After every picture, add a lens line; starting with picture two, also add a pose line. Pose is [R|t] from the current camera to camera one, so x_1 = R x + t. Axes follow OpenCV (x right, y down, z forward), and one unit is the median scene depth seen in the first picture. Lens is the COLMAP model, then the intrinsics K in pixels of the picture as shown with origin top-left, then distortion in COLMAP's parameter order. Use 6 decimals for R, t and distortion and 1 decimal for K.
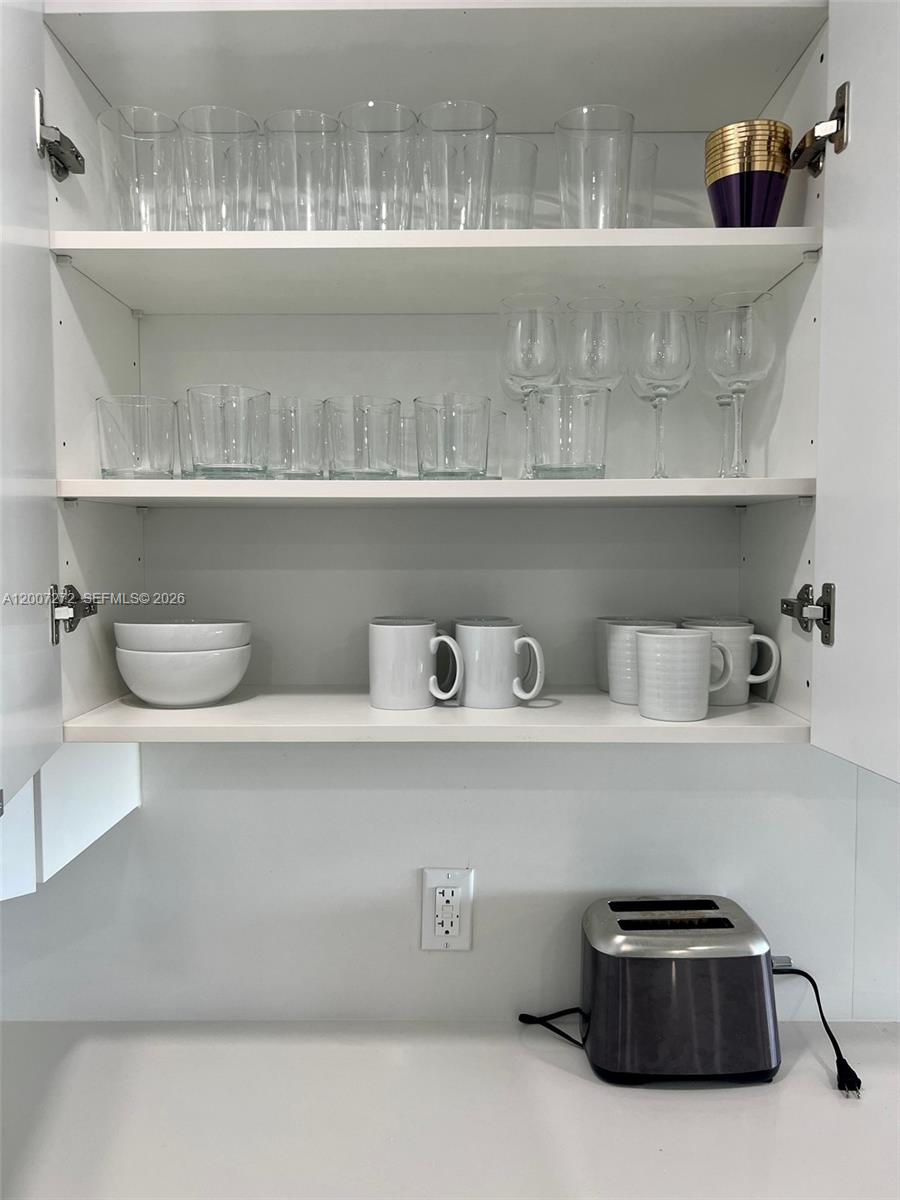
lens RADIAL K [[907.4, 0, 452.6], [0, 907.4, 604.5], [0, 0, 1]] dist [0.054501, -0.062247]
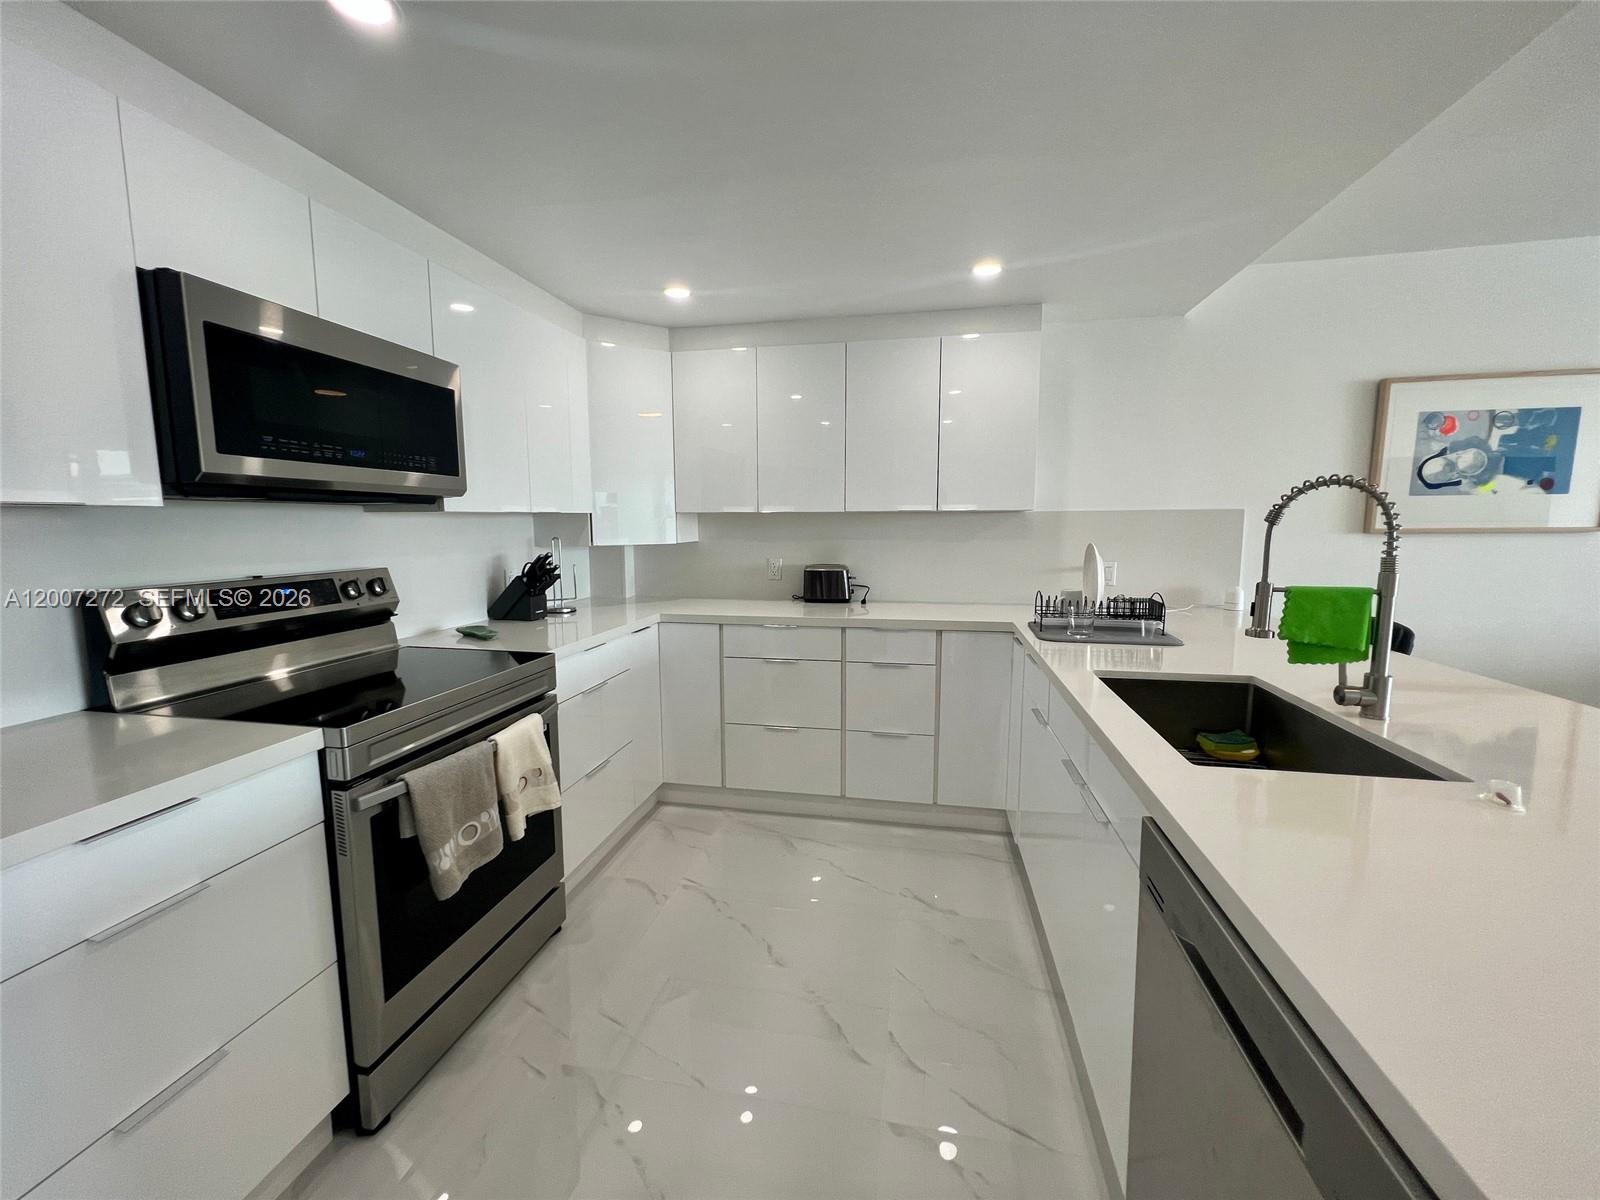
lens RADIAL K [[640.3, 0, 801.3], [0, 640.3, 596.8], [0, 0, 1]] dist [-0.001092, 0.000362]
pose [[0.982339, 0.020836, -0.185946, 0.614391], [-0.010130, 0.998245, 0.058343, 0.298725], [0.186836, -0.055429, 0.980826, -1.638611]]
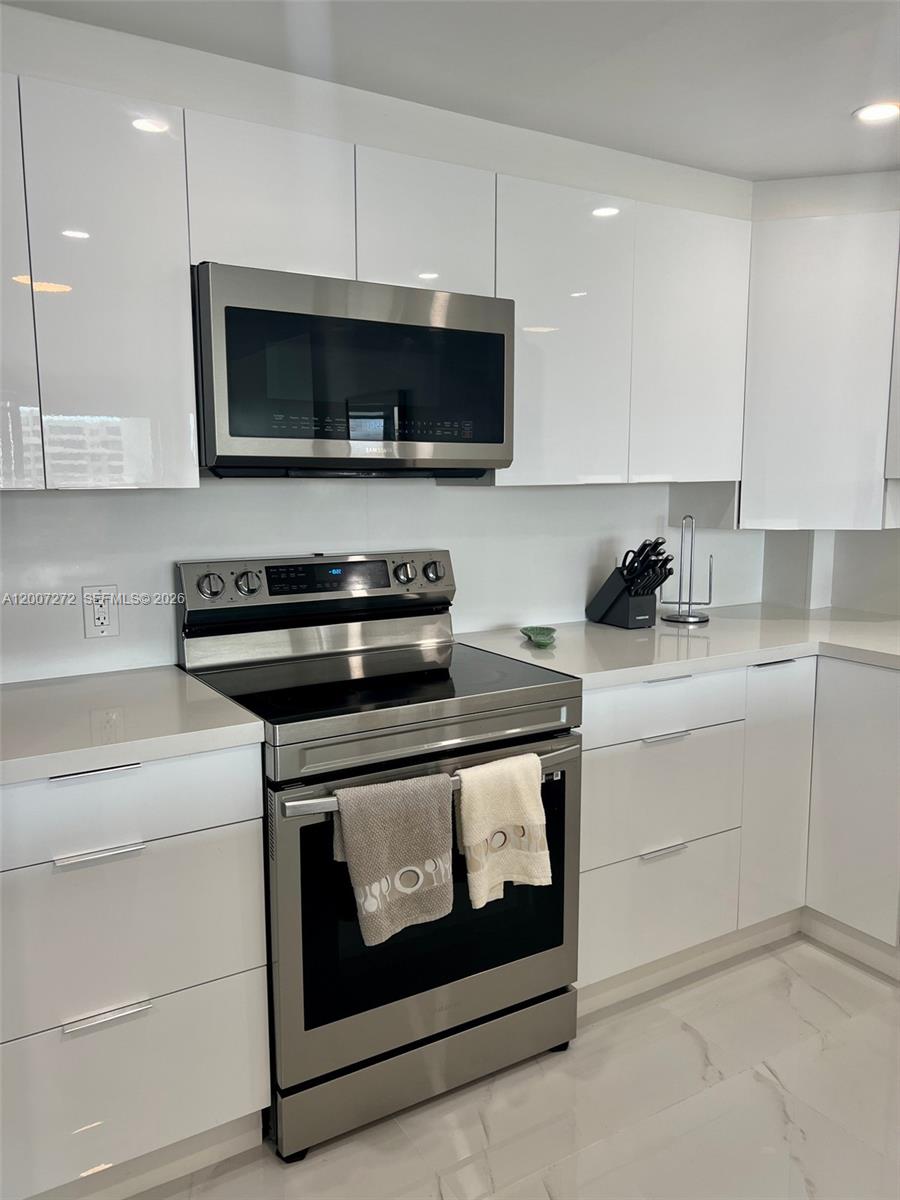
lens RADIAL K [[907.4, 0, 452.6], [0, 907.4, 604.5], [0, 0, 1]] dist [0.054501, -0.062247]
pose [[0.529475, 0.117889, -0.840094, 0.981164], [-0.050153, 0.992915, 0.107725, 0.232806], [0.846842, -0.014905, 0.531636, -1.284054]]
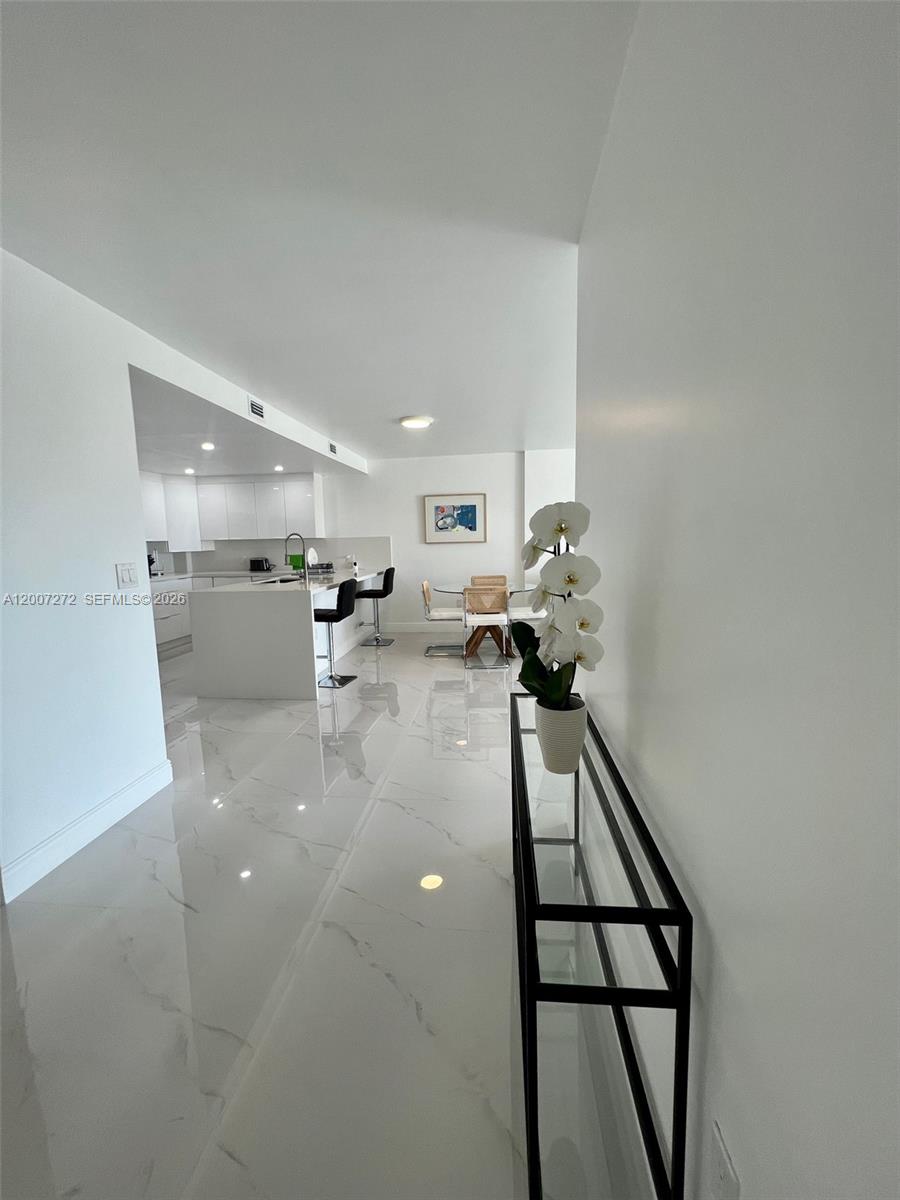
lens RADIAL K [[480.2, 0, 453.3], [0, 480.2, 599.6], [0, 0, 1]] dist [-0.001092, 0.000362]
pose [[0.995274, -0.003221, -0.097048, 2.990771], [0.009334, 0.997995, 0.062606, 0.474593], [0.096652, -0.063216, 0.993309, -4.360298]]
